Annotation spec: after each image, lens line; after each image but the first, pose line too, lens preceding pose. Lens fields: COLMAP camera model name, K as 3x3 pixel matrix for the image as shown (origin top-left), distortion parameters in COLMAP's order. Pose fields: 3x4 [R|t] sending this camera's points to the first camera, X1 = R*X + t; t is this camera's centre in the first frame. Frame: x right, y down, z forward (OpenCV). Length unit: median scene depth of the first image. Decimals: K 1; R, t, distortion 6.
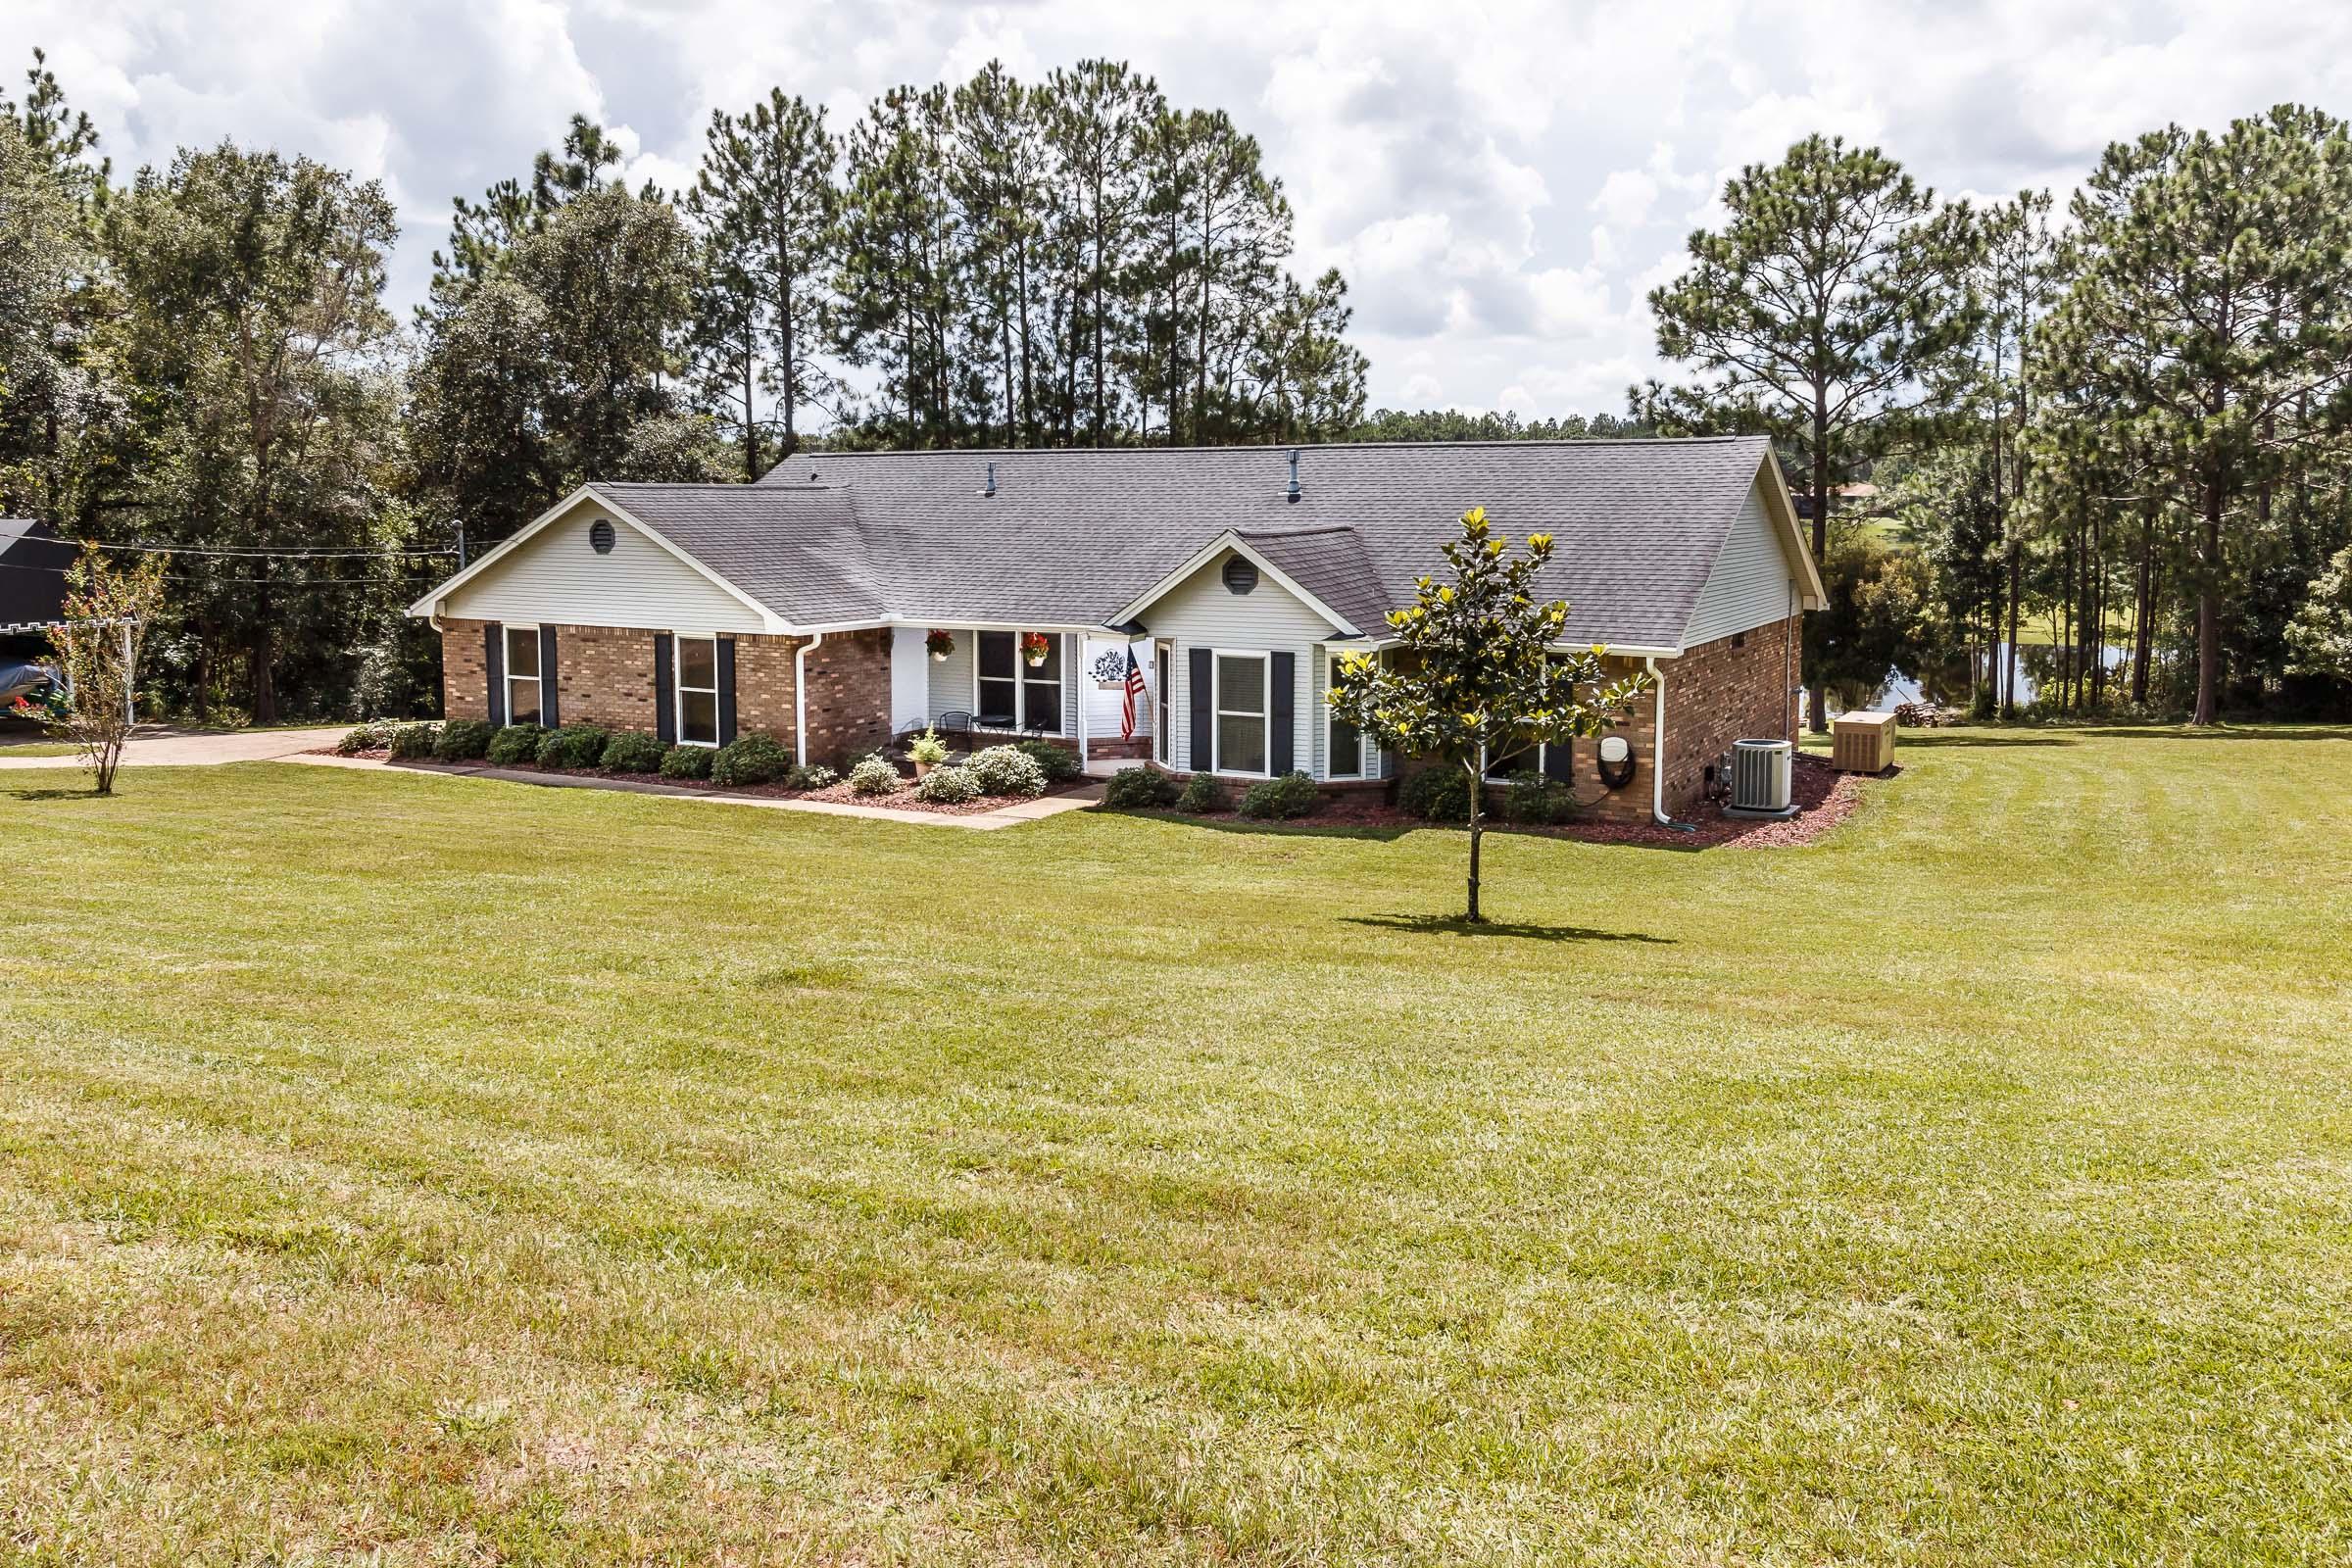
lens RADIAL K [[1780.9, 0, 1175.2], [0, 1780.9, 690.9], [0, 0, 1]] dist [0.000879, 0.004812]
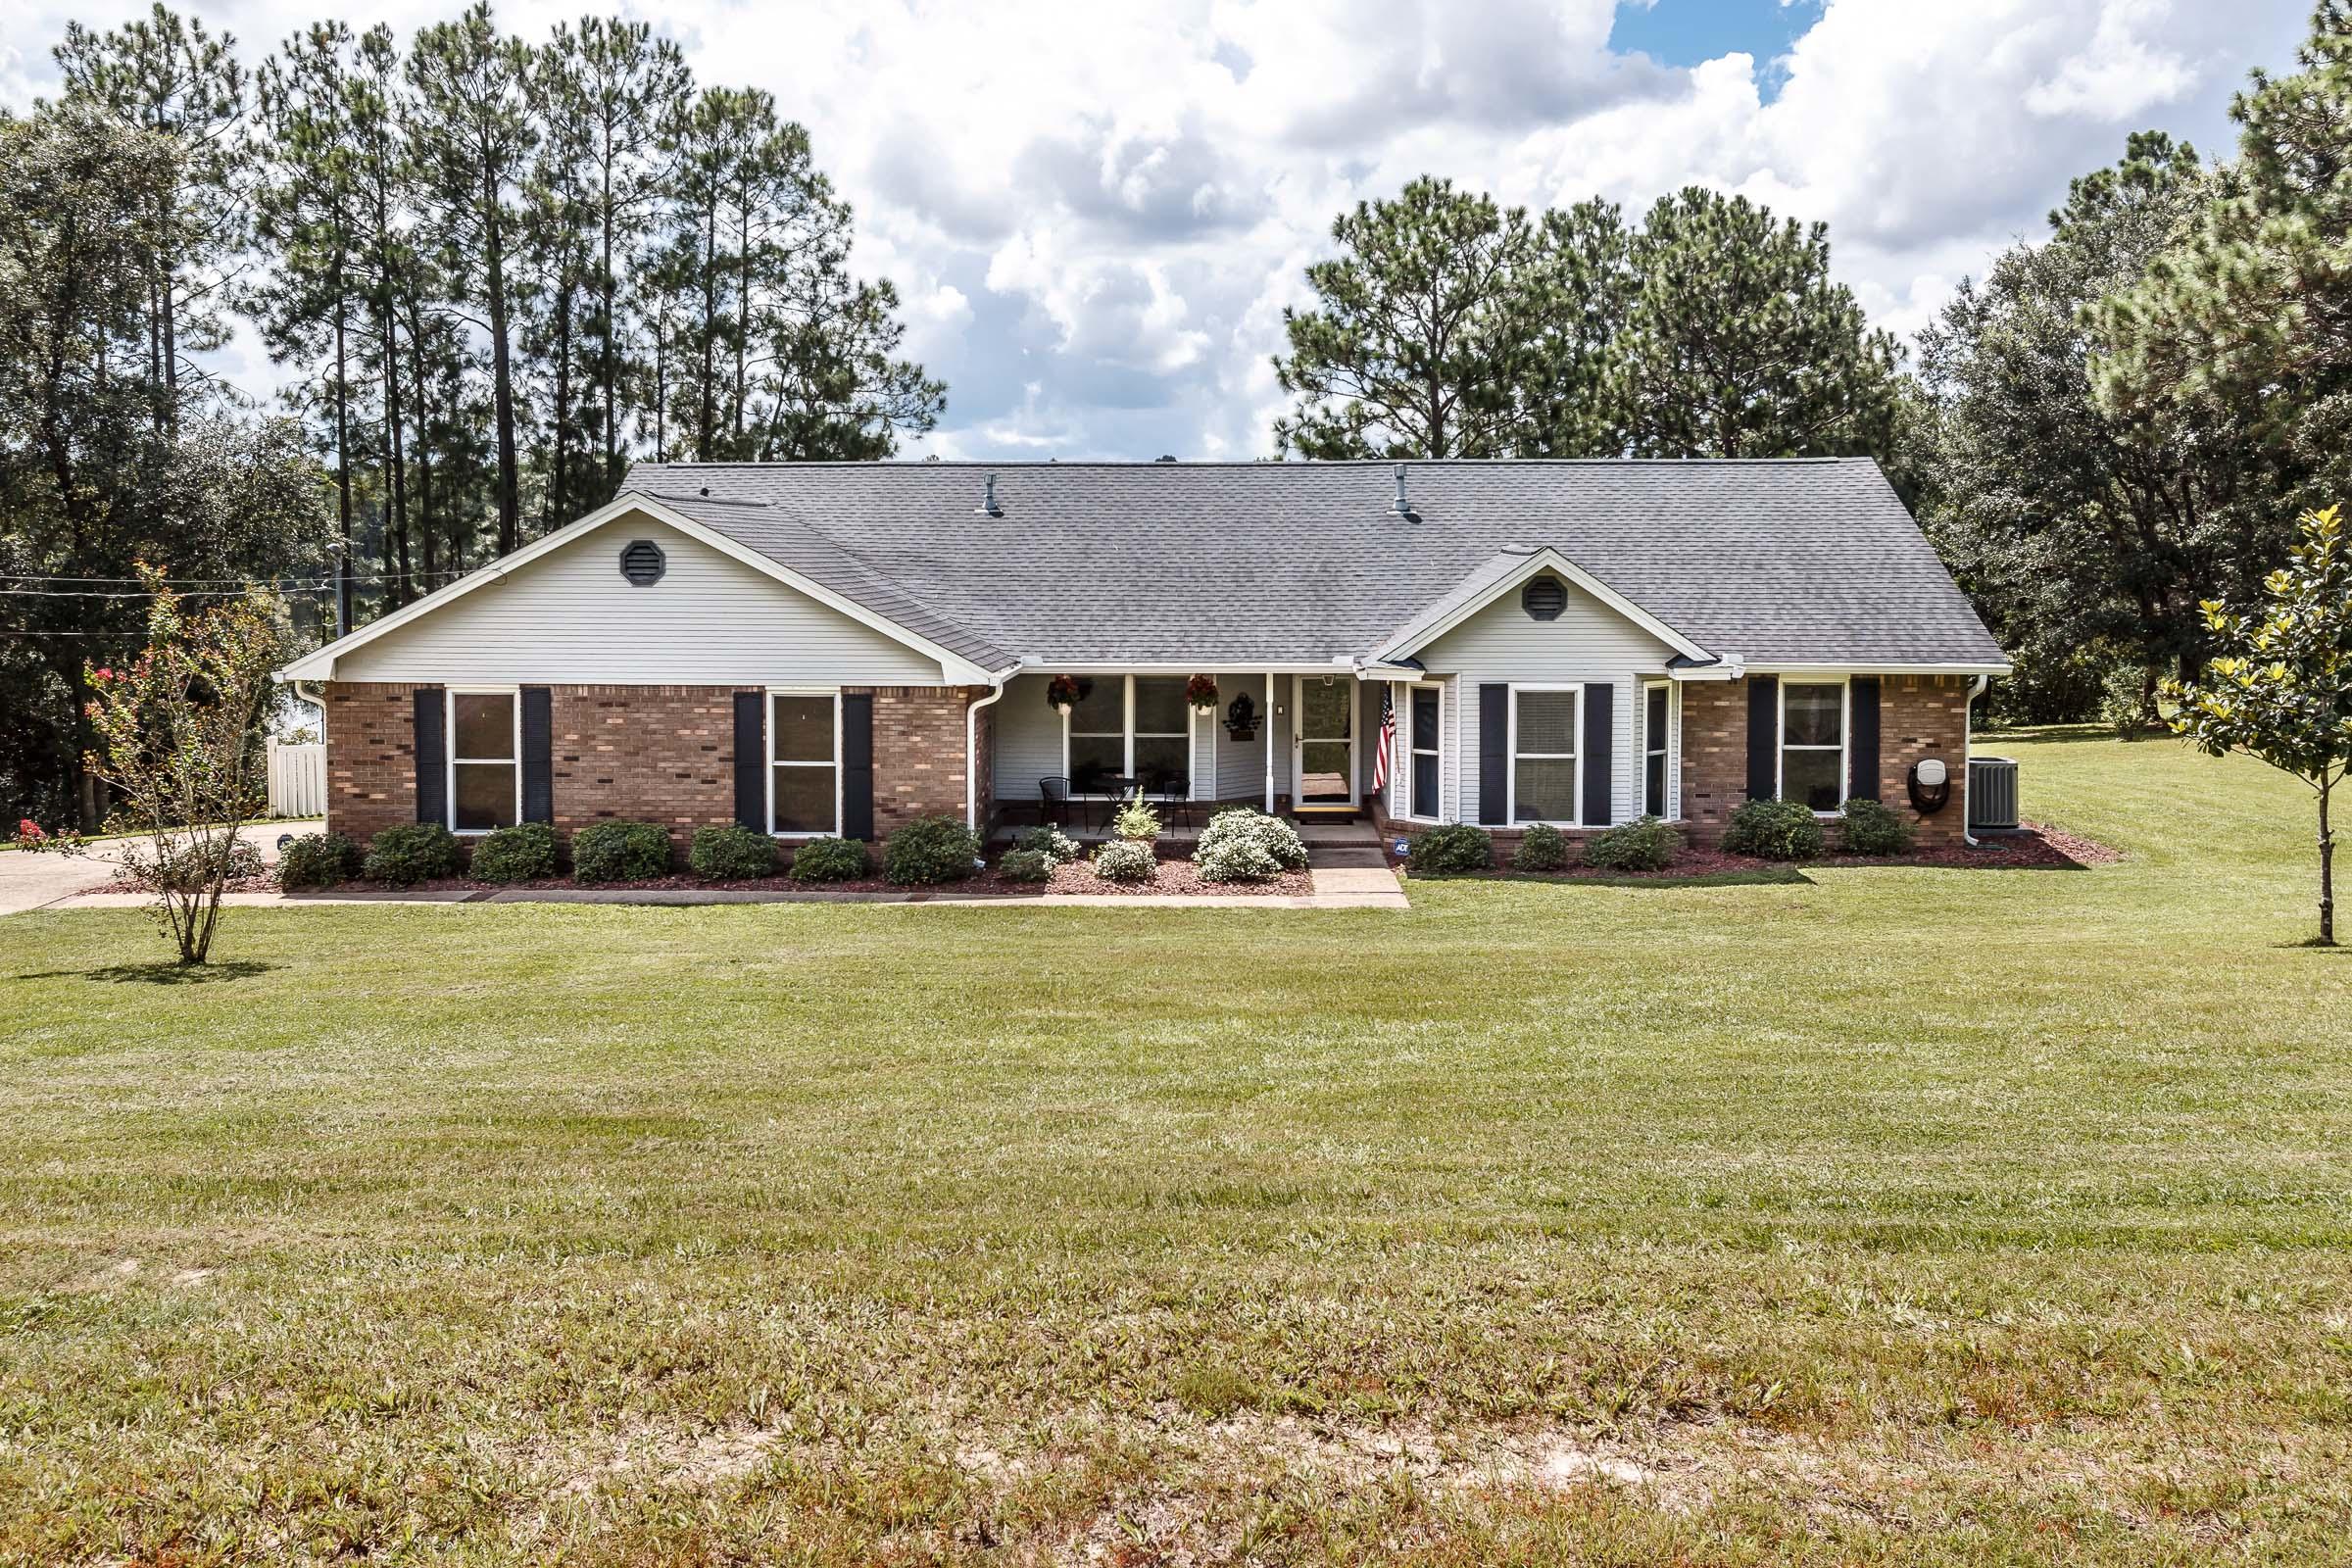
lens RADIAL K [[1907.8, 0, 1174.2], [0, 1907.8, 649.2], [0, 0, 1]] dist [0.006203, -0.002914]
pose [[0.901605, -0.022874, 0.431955, -0.471635], [0.046277, 0.997970, -0.043747, -0.006289], [-0.430078, 0.059432, 0.900833, 0.198528]]
